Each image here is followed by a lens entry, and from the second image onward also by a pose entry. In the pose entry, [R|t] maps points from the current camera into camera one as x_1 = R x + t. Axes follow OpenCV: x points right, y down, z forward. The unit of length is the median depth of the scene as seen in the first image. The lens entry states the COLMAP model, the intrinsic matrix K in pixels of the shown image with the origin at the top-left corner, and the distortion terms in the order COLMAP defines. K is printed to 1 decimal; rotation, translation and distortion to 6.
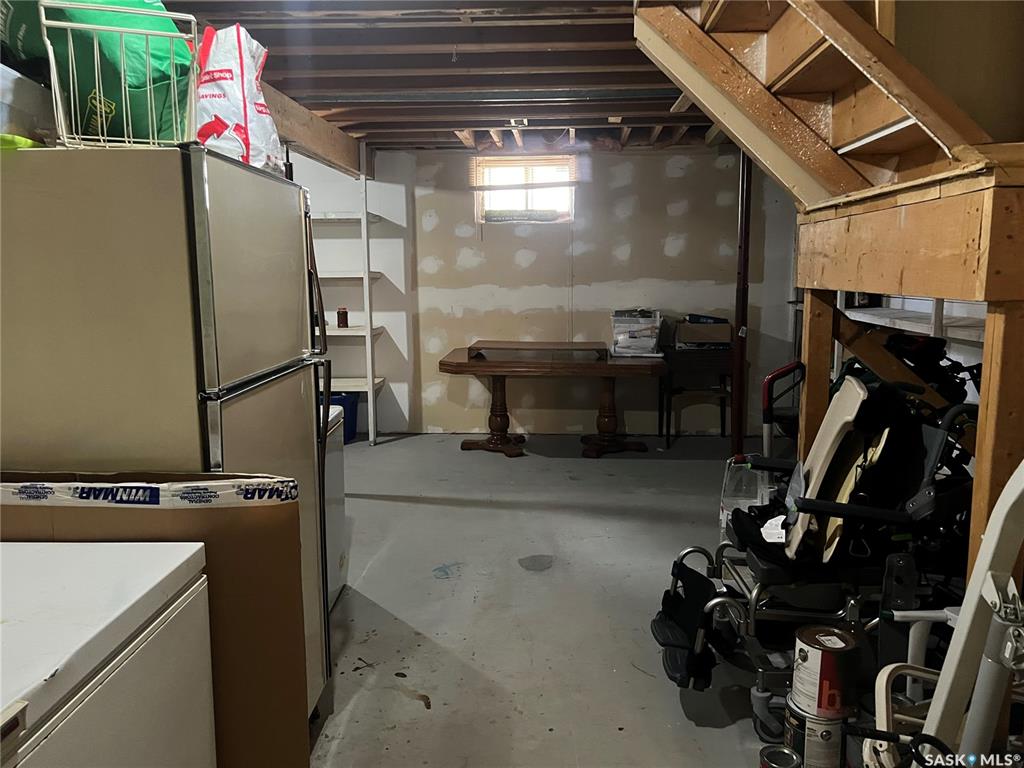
lens RADIAL K [[764.3, 0, 512.0], [0, 764.3, 381.9], [0, 0, 1]] dist [0.005556, 0.002068]
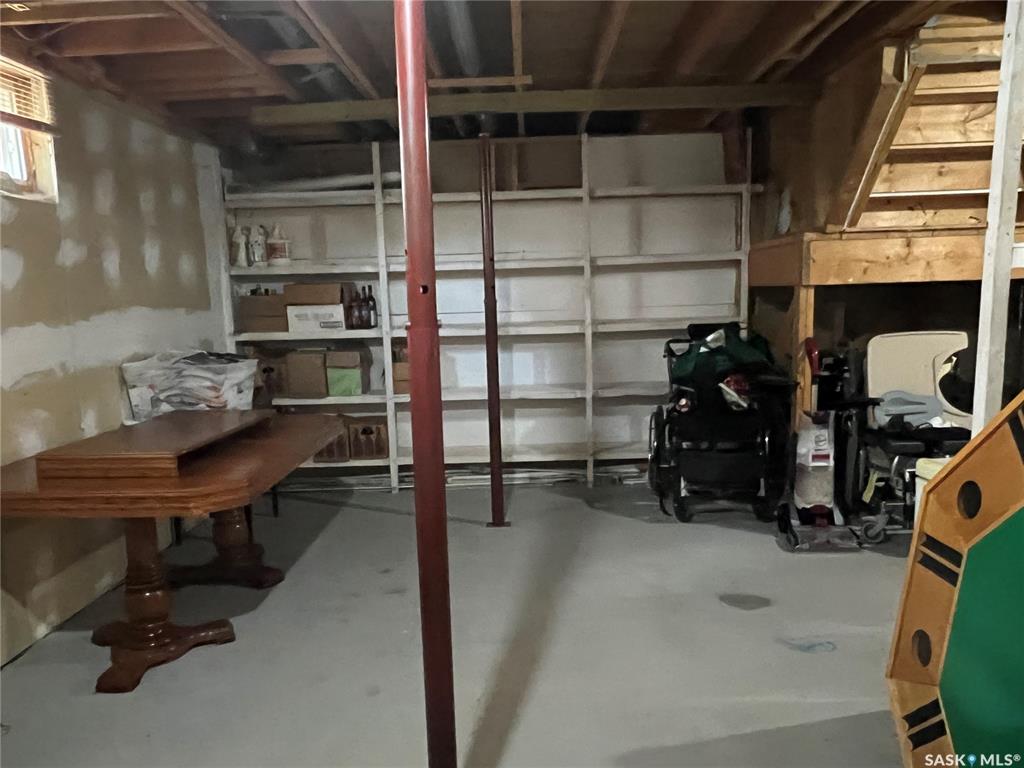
lens RADIAL K [[764.3, 0, 512.7], [0, 764.3, 385.7], [0, 0, 1]] dist [0.005556, 0.002068]
pose [[-0.026267, -0.130417, 0.991111, -0.472281], [0.171841, 0.976106, 0.132996, -0.102001], [-0.984775, 0.173806, -0.003228, 0.707054]]
